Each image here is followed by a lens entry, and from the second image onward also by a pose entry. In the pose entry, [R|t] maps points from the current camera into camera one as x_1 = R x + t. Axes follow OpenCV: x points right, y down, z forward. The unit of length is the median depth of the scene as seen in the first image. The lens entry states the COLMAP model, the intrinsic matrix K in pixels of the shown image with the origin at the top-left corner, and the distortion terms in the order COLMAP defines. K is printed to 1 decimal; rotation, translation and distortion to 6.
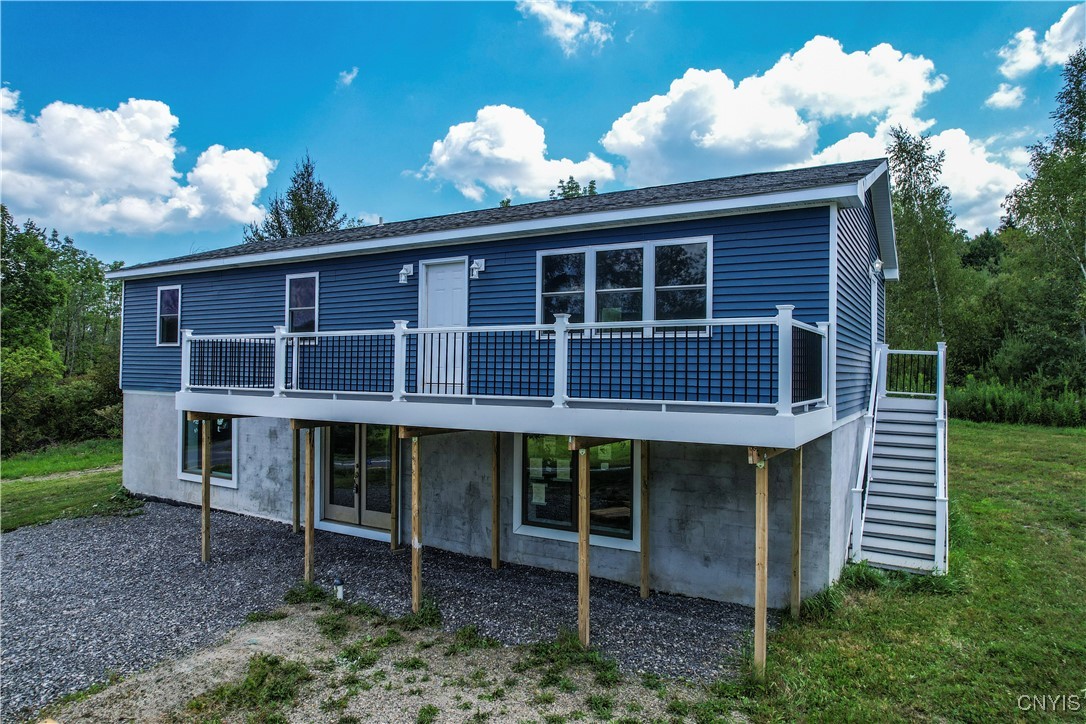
lens RADIAL K [[691.4, 0, 543.0], [0, 691.4, 362.0], [0, 0, 1]] dist [-0.065907, 0.044117]
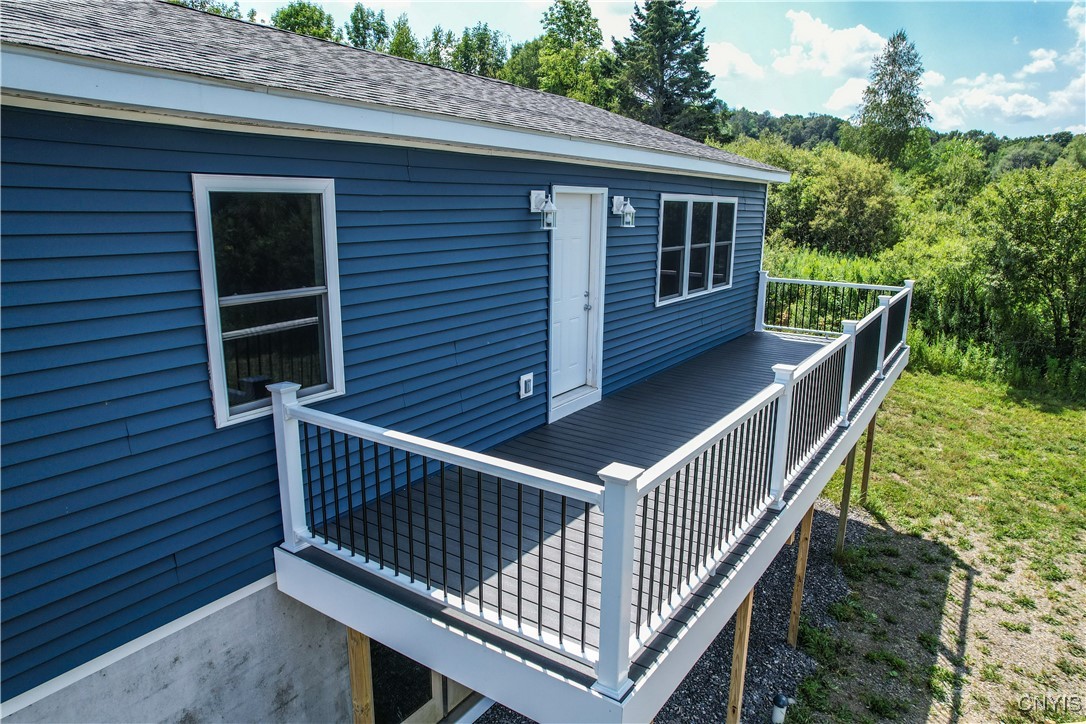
lens RADIAL K [[691.4, 0, 543.0], [0, 691.4, 362.0], [0, 0, 1]] dist [-0.065907, 0.044117]
pose [[0.061394, -0.234172, 0.970255, -0.866603], [-0.027630, 0.971317, 0.236177, -0.167665], [-0.997731, -0.041308, 0.053163, 1.166065]]
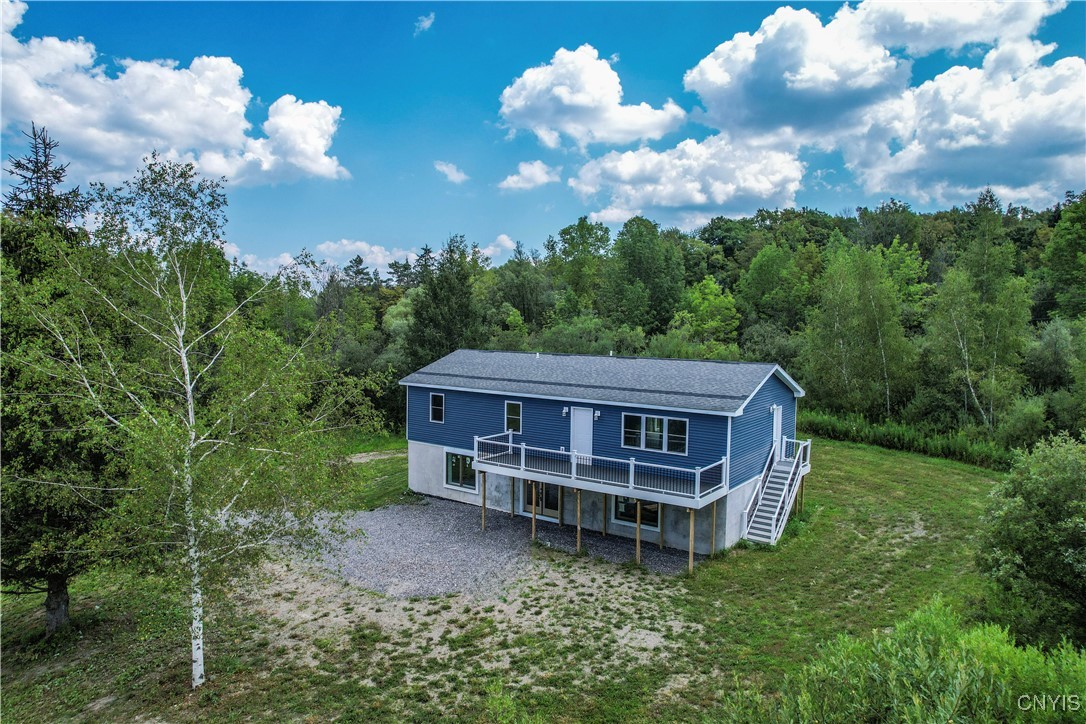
lens RADIAL K [[698.8, 0, 543.0], [0, 698.8, 362.0], [0, 0, 1]] dist [-0.065341, -0.000080]
pose [[0.995566, 0.008048, -0.093721, -0.063258], [-0.001064, 0.997233, 0.074336, -0.569041], [0.094059, -0.073907, 0.992820, -1.631972]]
